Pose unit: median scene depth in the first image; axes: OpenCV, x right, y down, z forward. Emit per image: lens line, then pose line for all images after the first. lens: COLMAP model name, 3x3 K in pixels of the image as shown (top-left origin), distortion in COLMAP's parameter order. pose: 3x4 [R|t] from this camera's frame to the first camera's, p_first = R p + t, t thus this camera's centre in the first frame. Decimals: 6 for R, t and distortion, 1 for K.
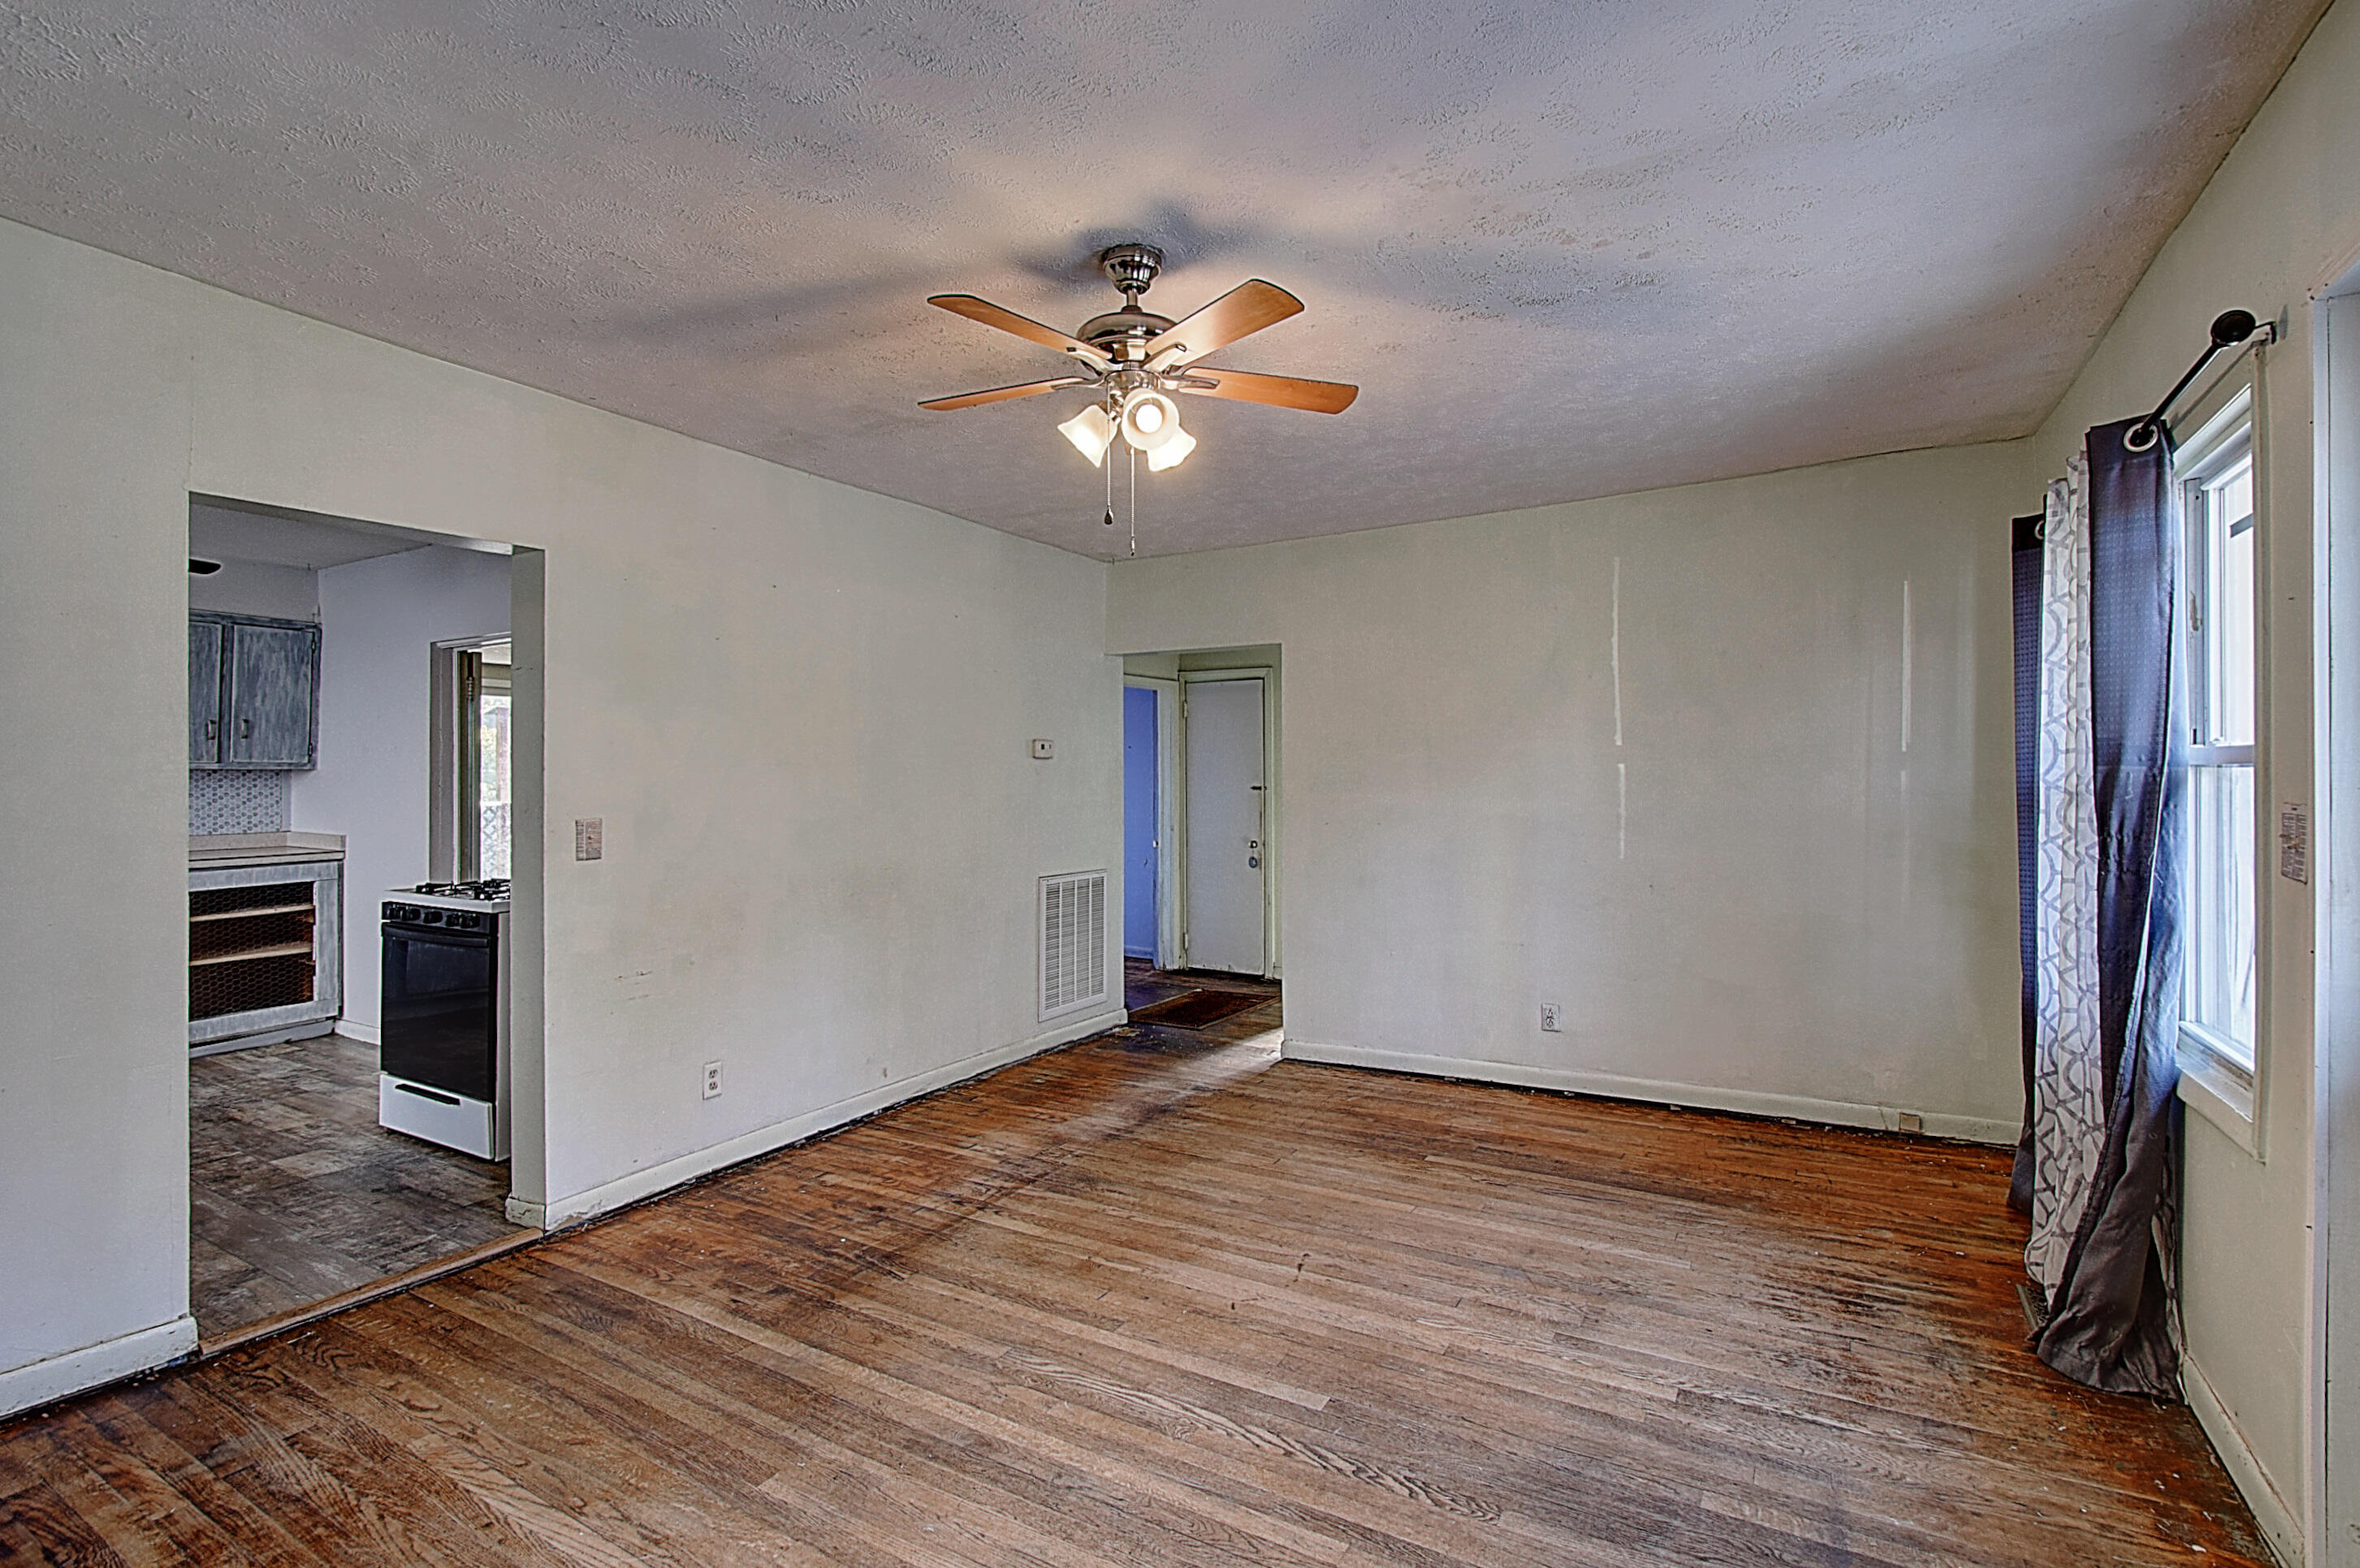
lens RADIAL K [[1053.5, 0, 1177.8], [0, 1053.5, 762.1], [0, 0, 1]] dist [0.004042, -0.005384]
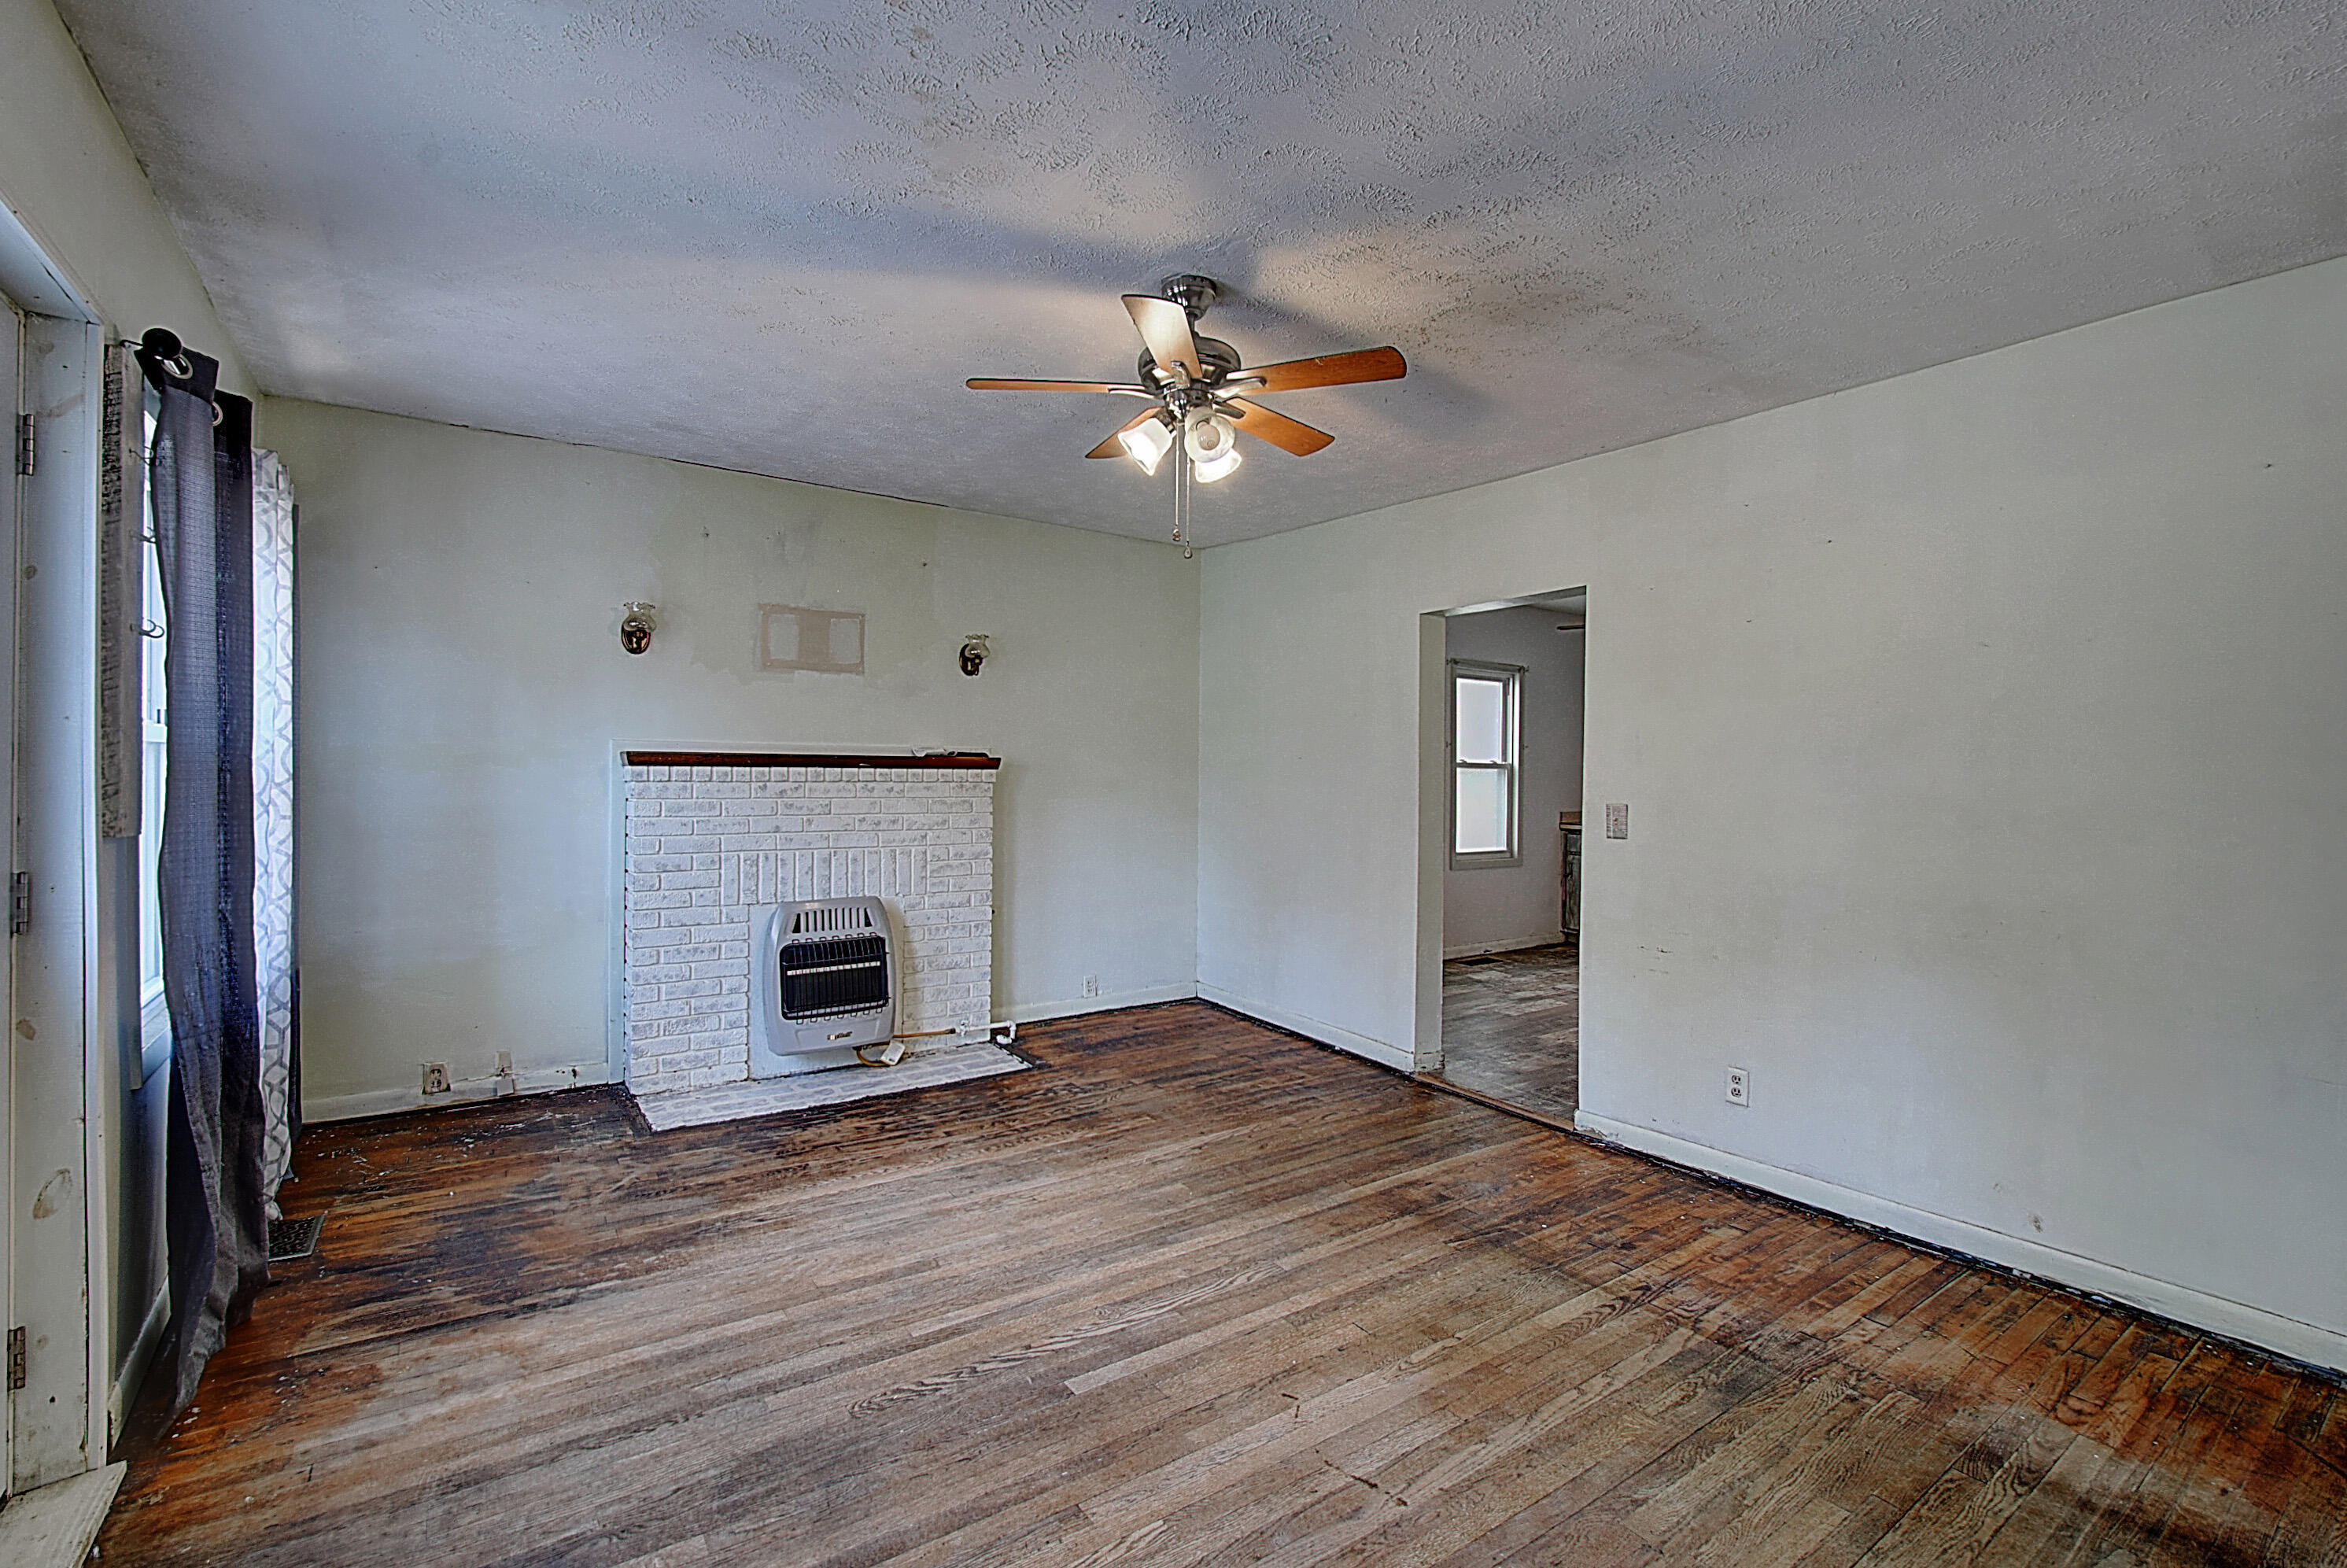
lens RADIAL K [[1029.8, 0, 1197.6], [0, 1029.8, 777.4], [0, 0, 1]] dist [0.000934, -0.003934]
pose [[-0.392691, 0.001895, -0.919669, 0.667253], [0.002036, 0.999997, 0.001191, 0.023339], [0.919668, -0.001404, -0.392694, 1.014104]]
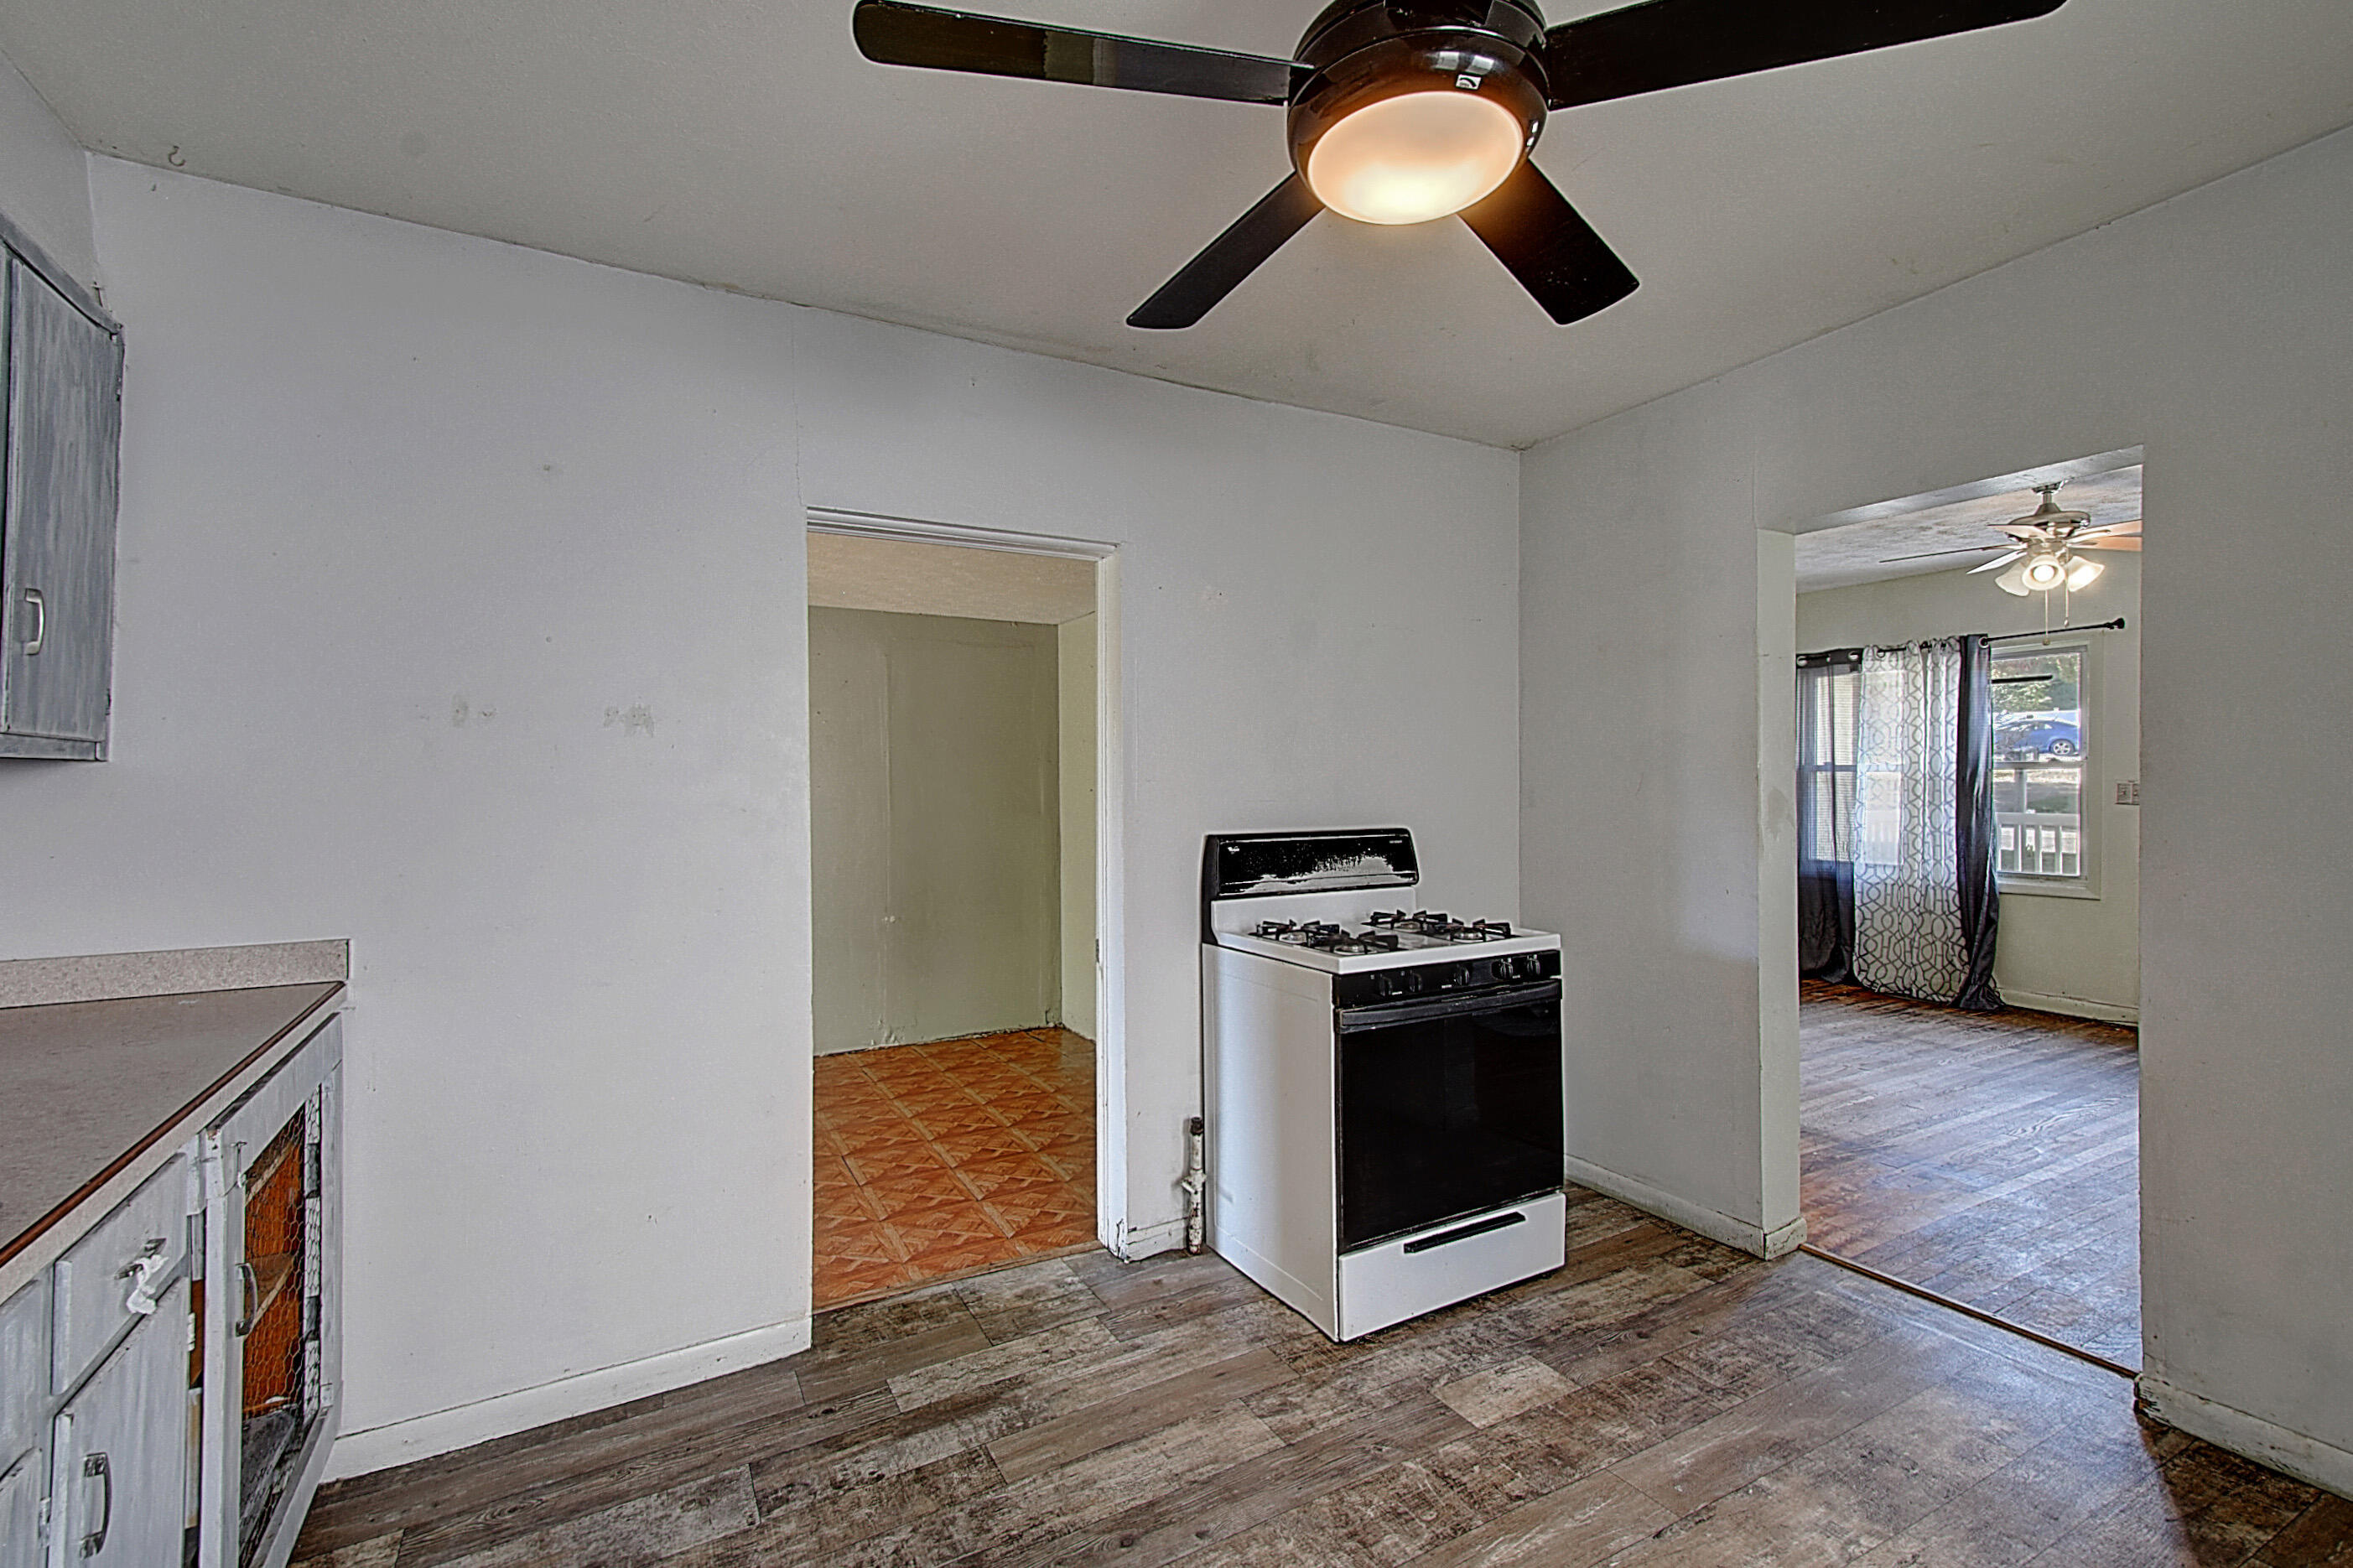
lens RADIAL K [[1050.4, 0, 1164.6], [0, 1050.4, 770.9], [0, 0, 1]] dist [0.004042, -0.005384]
pose [[0.513288, 0.010353, 0.858154, -1.610482], [-0.014281, 0.999892, -0.003521, 0.033249], [-0.858097, -0.010448, 0.513381, 0.959871]]
